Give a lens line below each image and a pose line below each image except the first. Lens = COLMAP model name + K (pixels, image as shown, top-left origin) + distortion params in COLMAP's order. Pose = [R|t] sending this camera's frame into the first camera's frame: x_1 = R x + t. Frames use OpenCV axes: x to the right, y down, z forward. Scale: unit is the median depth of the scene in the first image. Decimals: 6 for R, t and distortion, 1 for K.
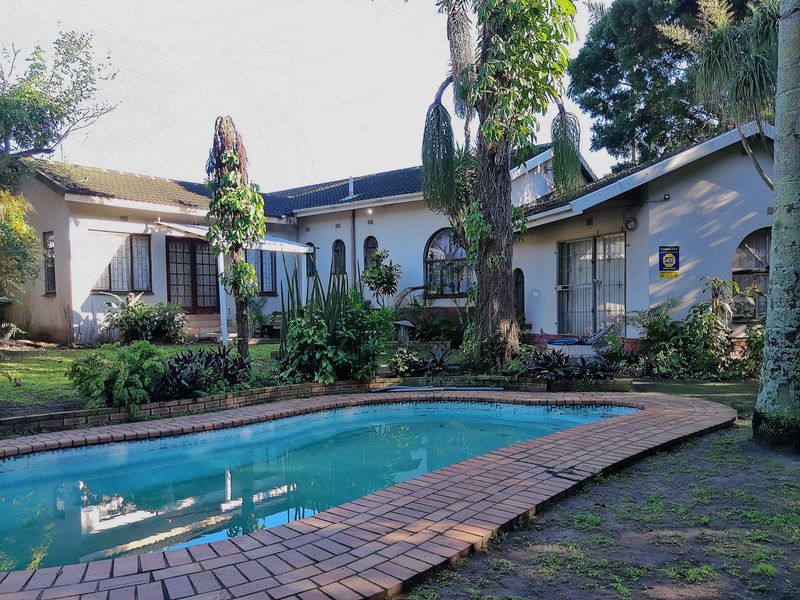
lens RADIAL K [[751.5, 0, 415.4], [0, 751.5, 300.3], [0, 0, 1]] dist [0.070084, -0.278022]
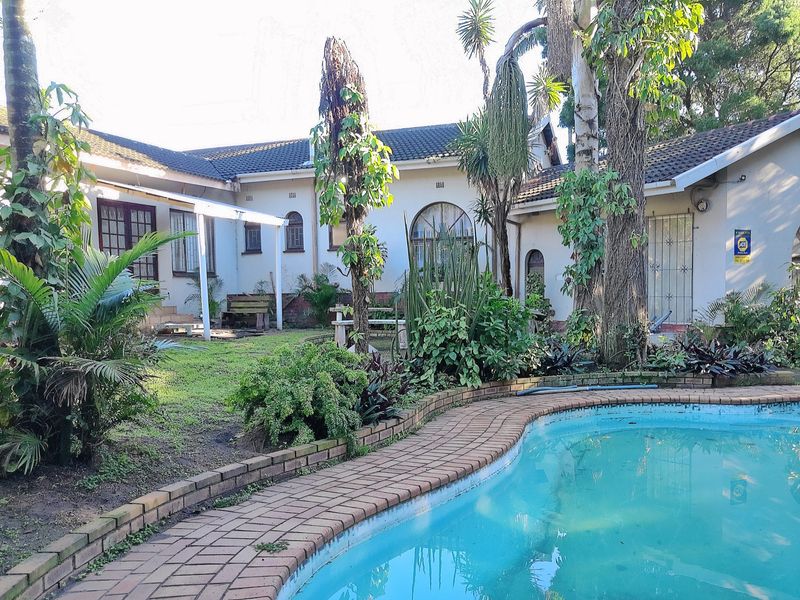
lens RADIAL K [[751.5, 0, 415.4], [0, 751.5, 300.3], [0, 0, 1]] dist [0.070084, -0.278022]
pose [[0.945794, -0.000007, 0.324768, -0.371558], [-0.006846, 0.999777, 0.019957, 0.001789], [-0.324696, -0.021098, 0.945583, 0.224172]]
